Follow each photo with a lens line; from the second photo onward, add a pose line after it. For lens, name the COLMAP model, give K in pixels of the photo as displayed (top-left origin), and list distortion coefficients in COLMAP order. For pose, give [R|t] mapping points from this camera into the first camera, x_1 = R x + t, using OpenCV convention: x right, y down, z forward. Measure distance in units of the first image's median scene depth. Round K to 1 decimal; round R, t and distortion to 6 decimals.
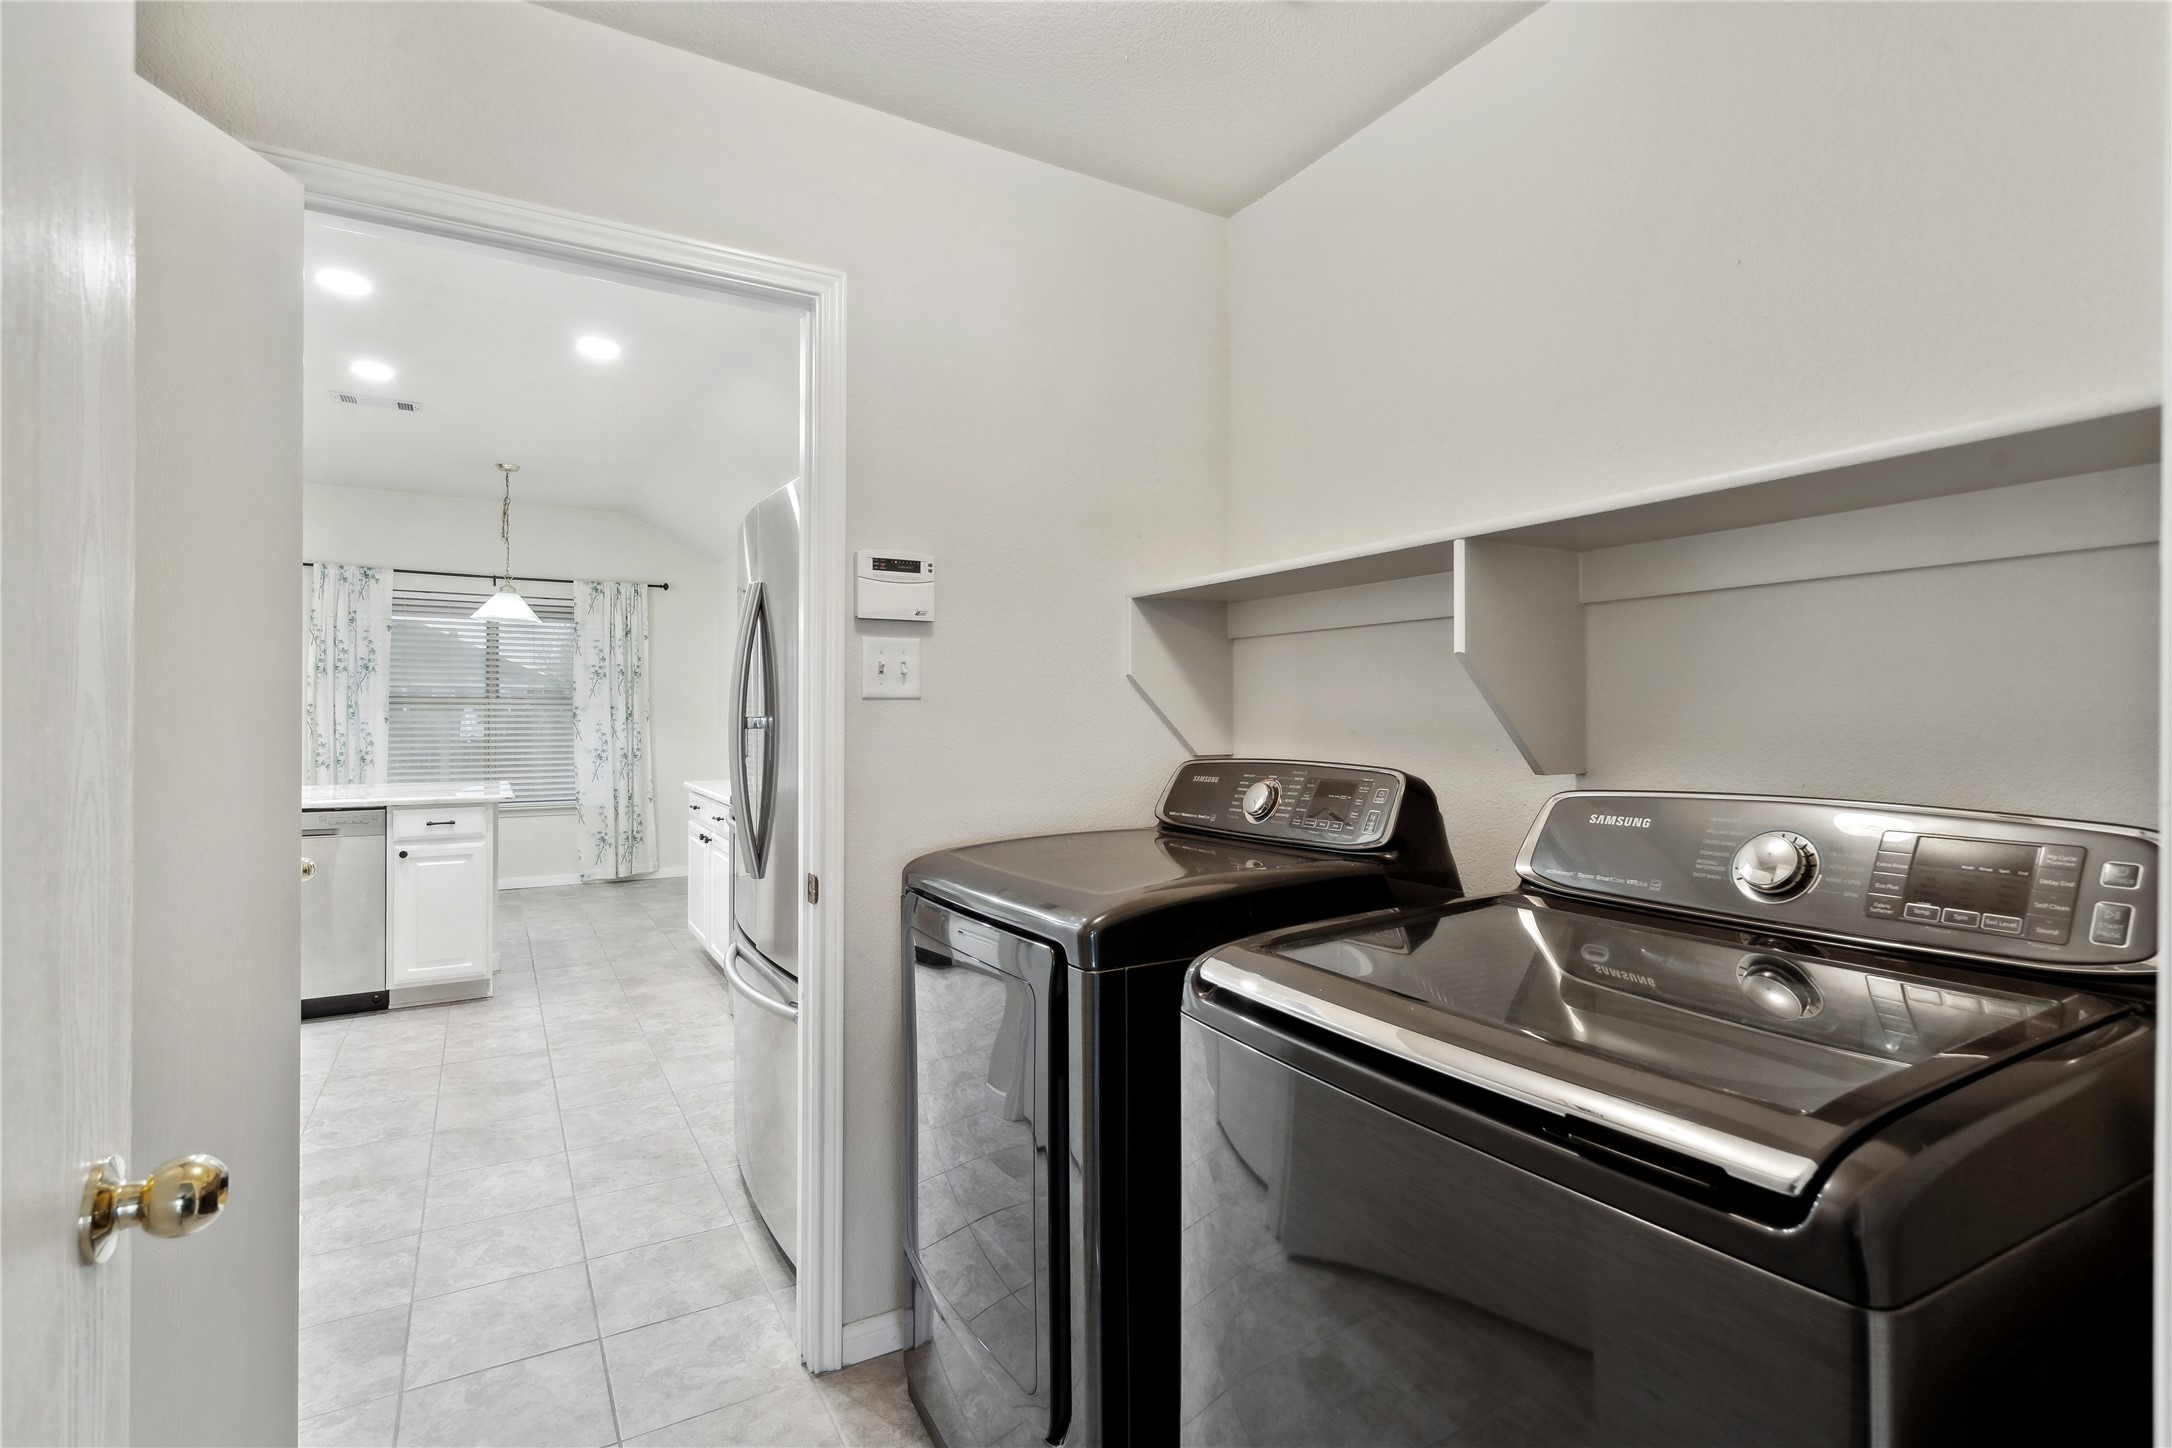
lens RADIAL K [[1002.9, 0, 1077.3], [0, 1002.9, 714.1], [0, 0, 1]] dist [-0.008505, 0.004723]
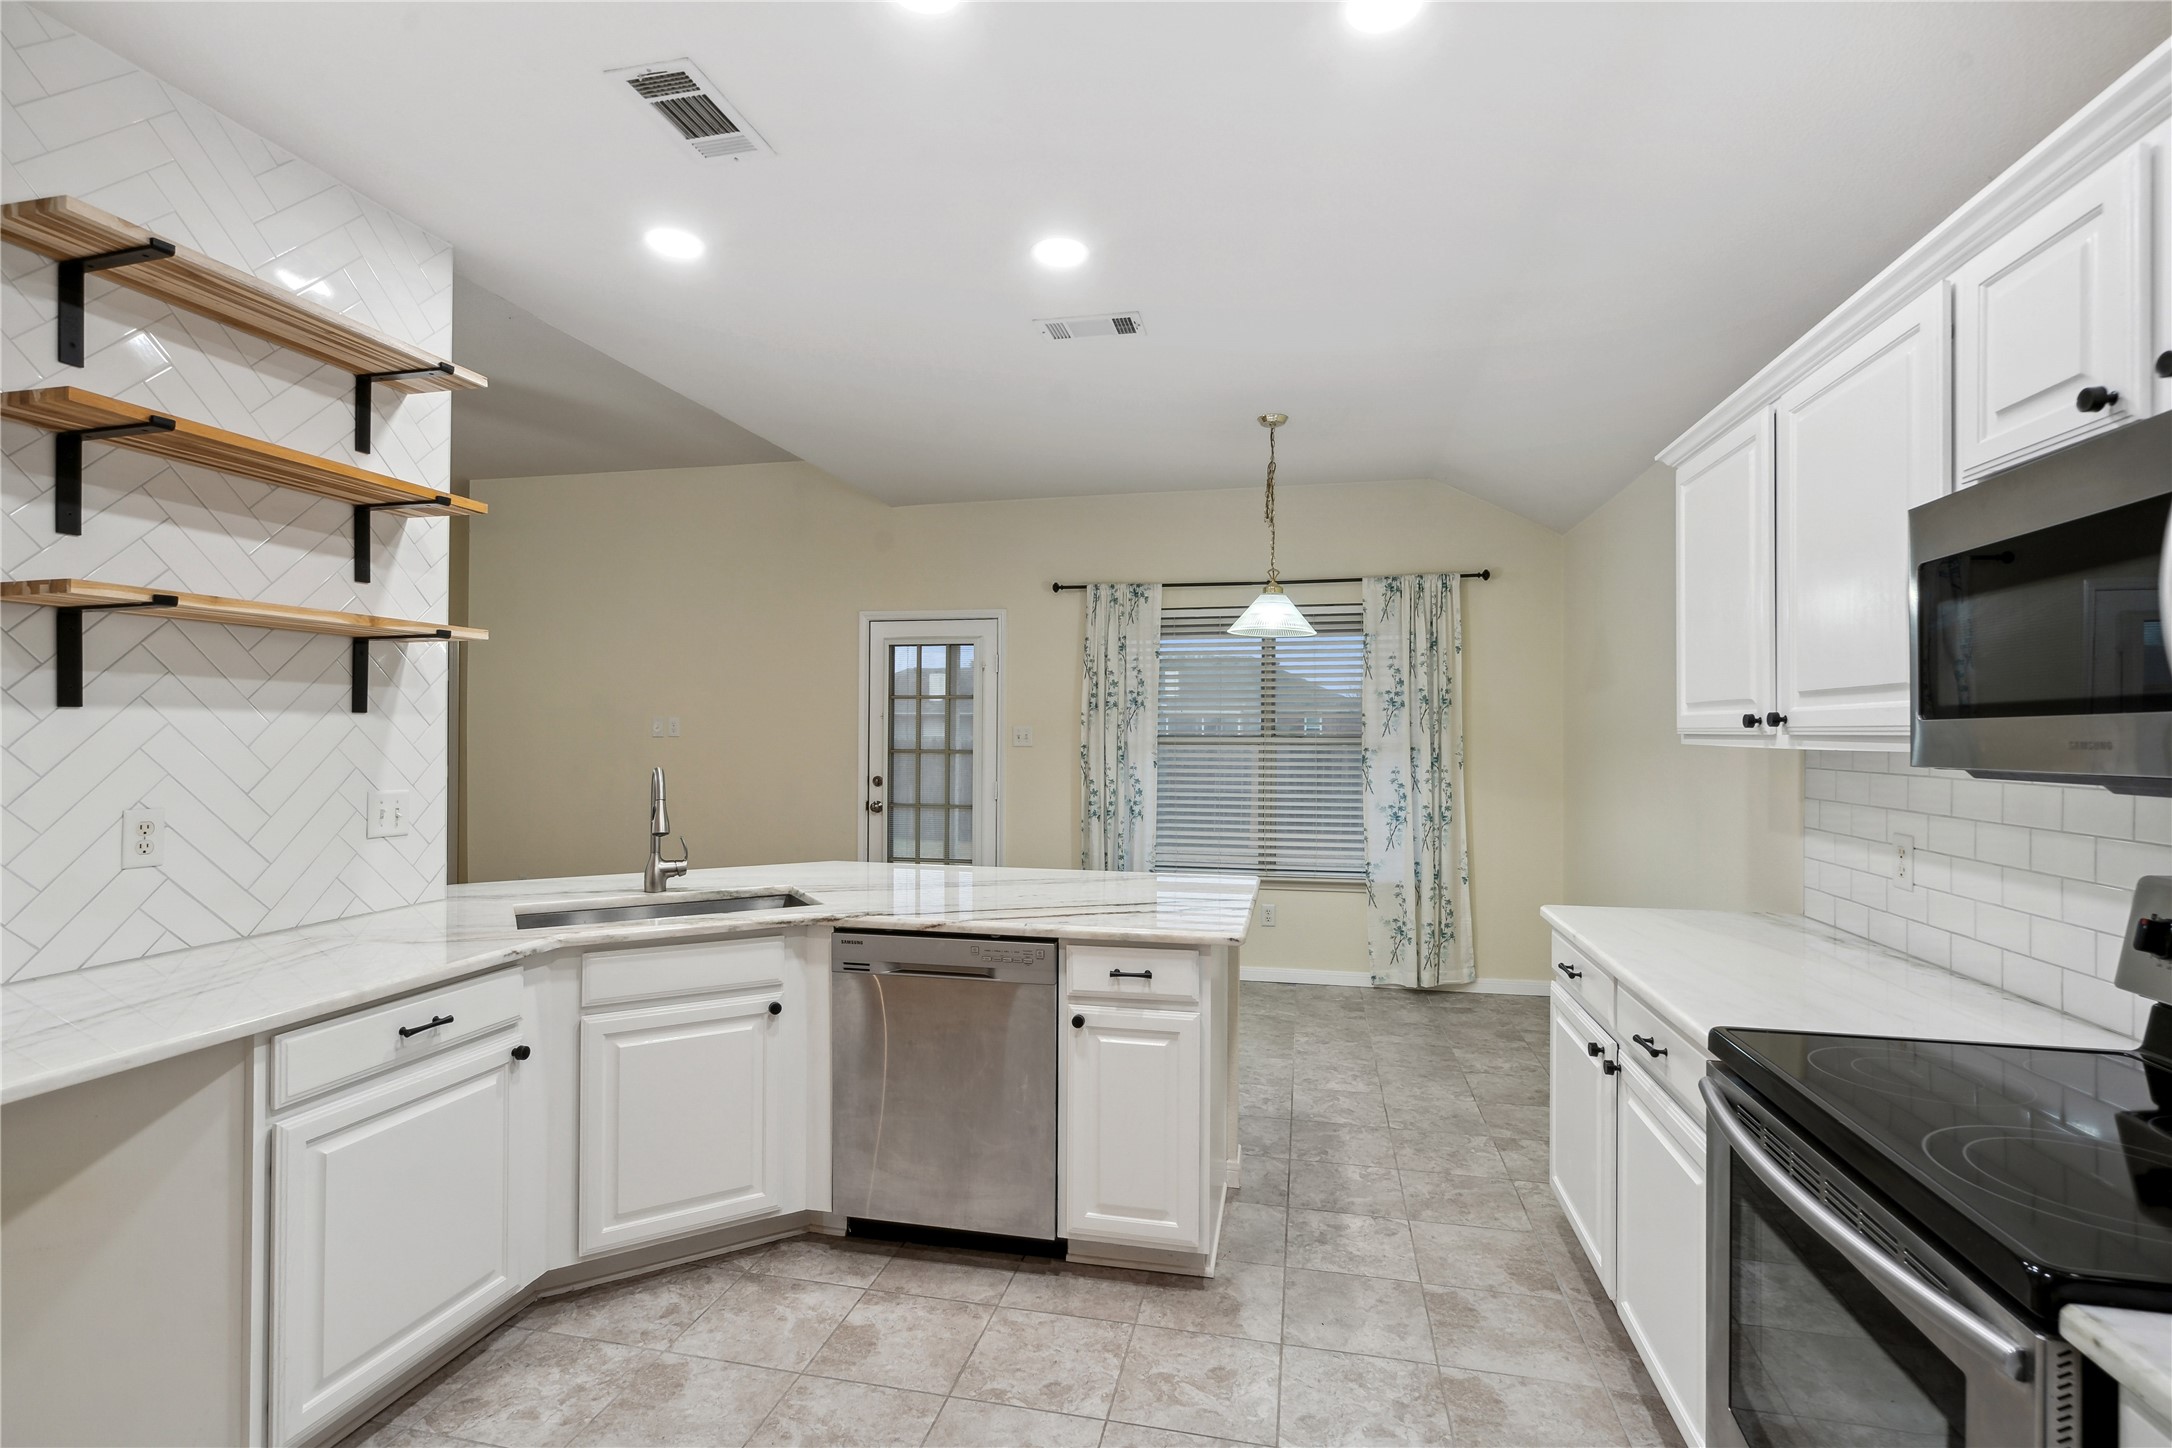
lens RADIAL K [[1002.9, 0, 1072.0], [0, 1002.9, 733.2], [0, 0, 1]] dist [-0.008505, 0.004723]
pose [[0.723983, -0.001020, -0.689817, -0.161213], [-0.000039, 0.999999, -0.001520, -0.018882], [0.689817, 0.001127, 0.723982, 0.344050]]
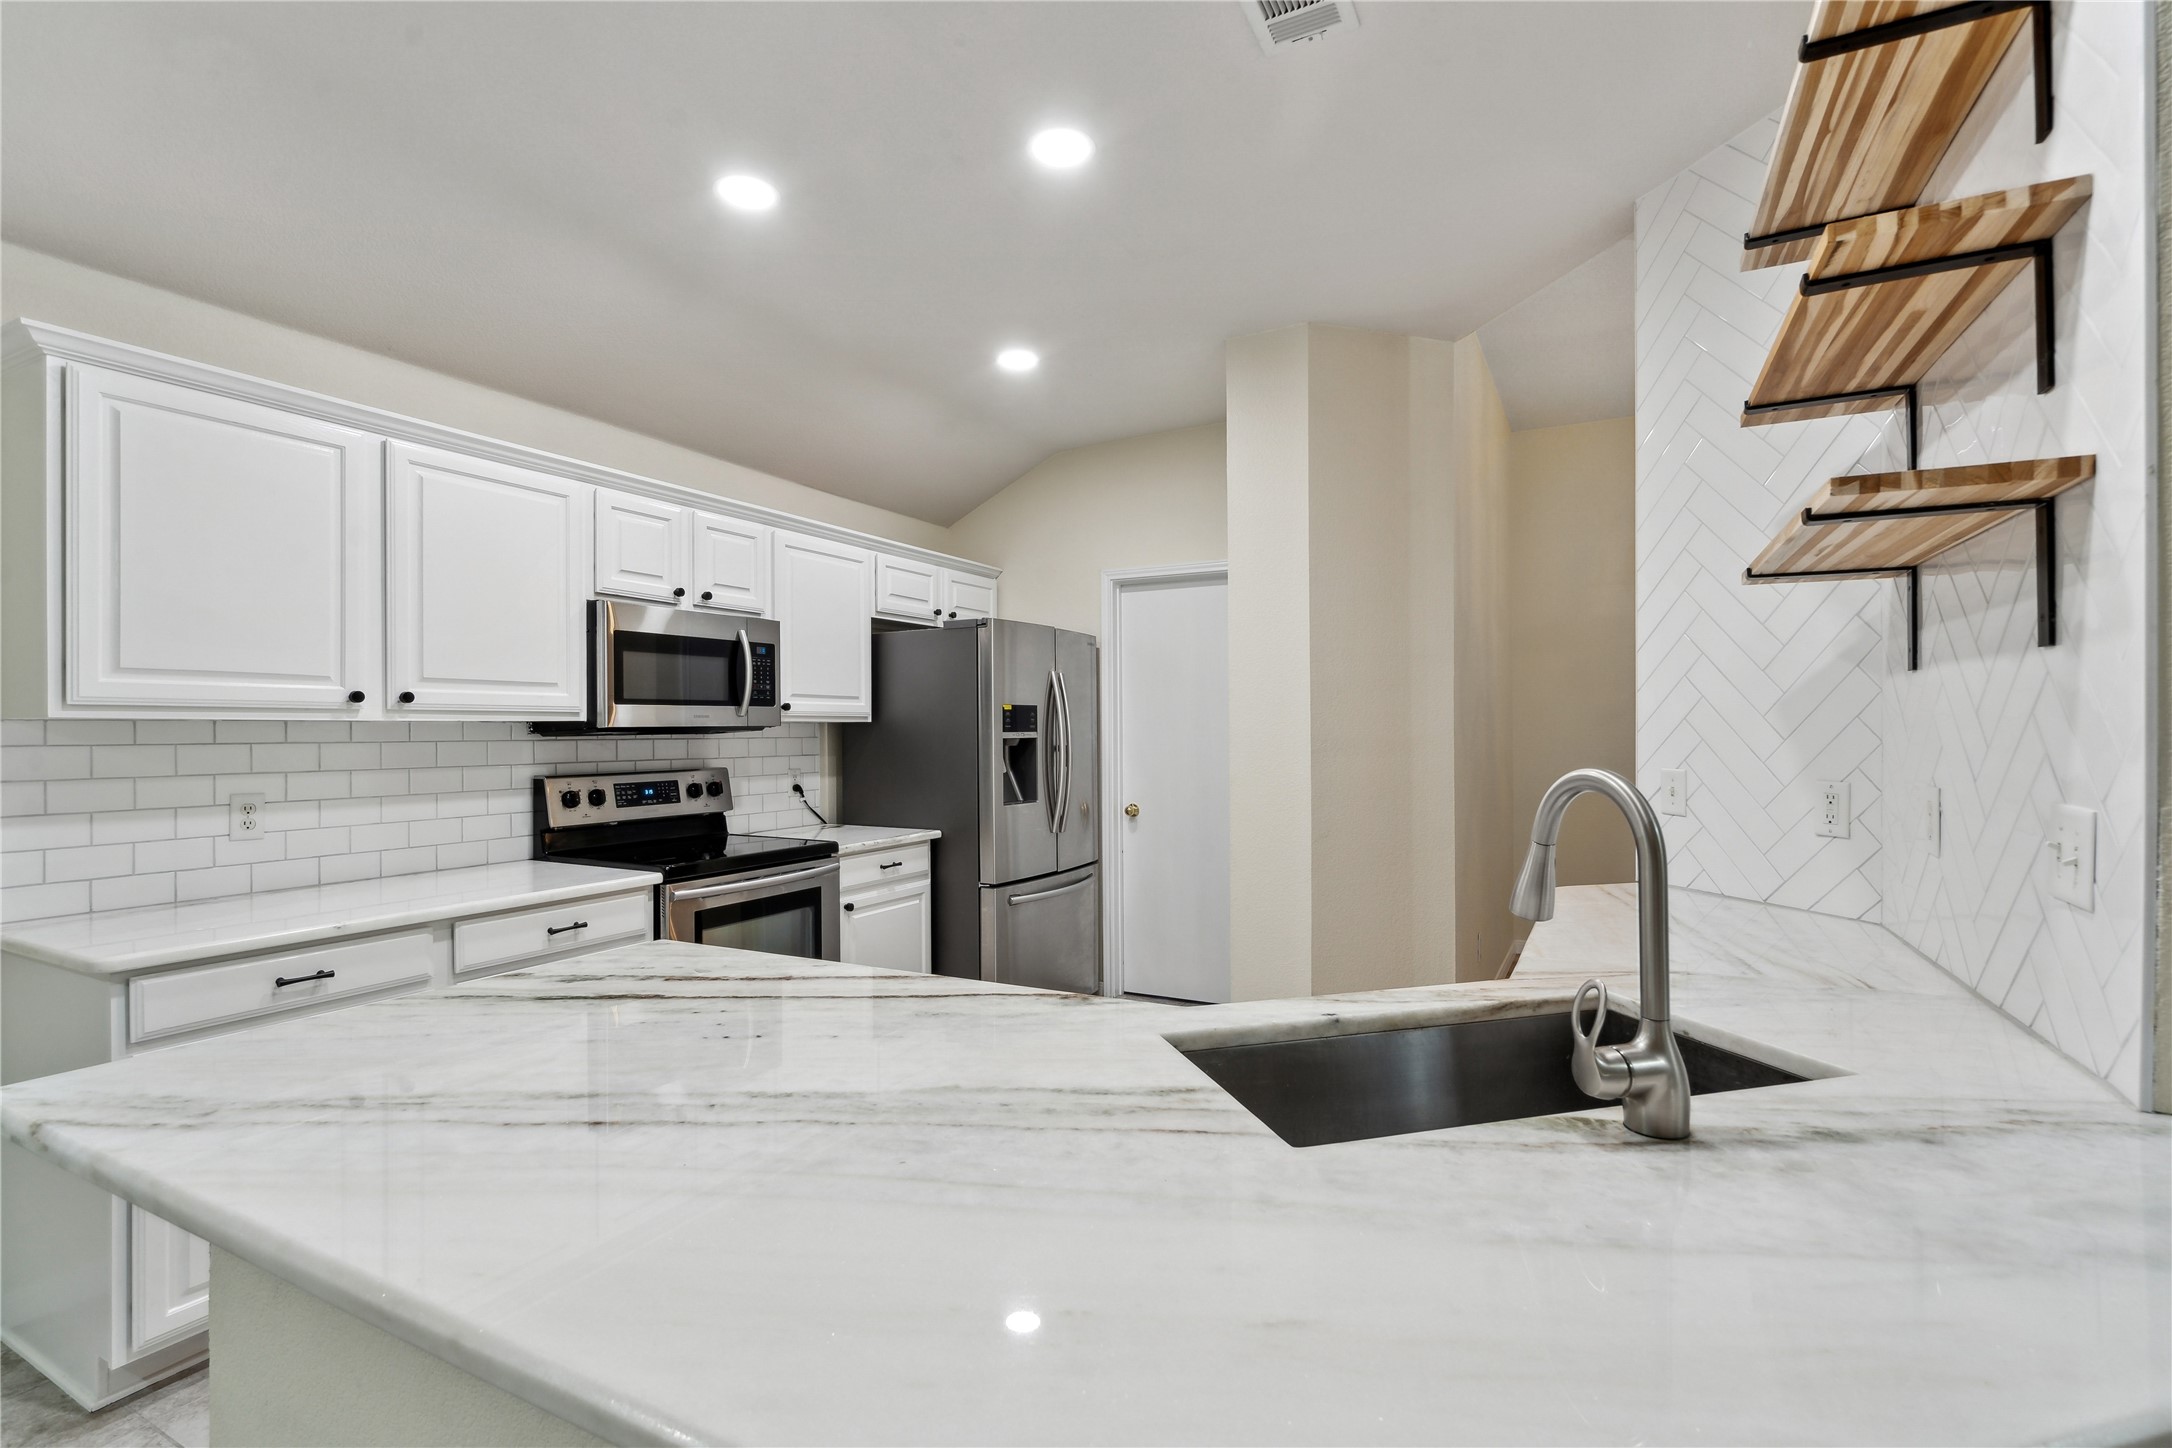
lens RADIAL K [[1002.9, 0, 1068.4], [0, 1002.9, 723.3], [0, 0, 1]] dist [-0.008505, 0.004723]
pose [[-0.513217, 0.002642, 0.858255, -0.694805], [0.000664, 0.999996, -0.002681, -0.011790], [-0.858258, -0.000806, -0.513217, 0.699518]]
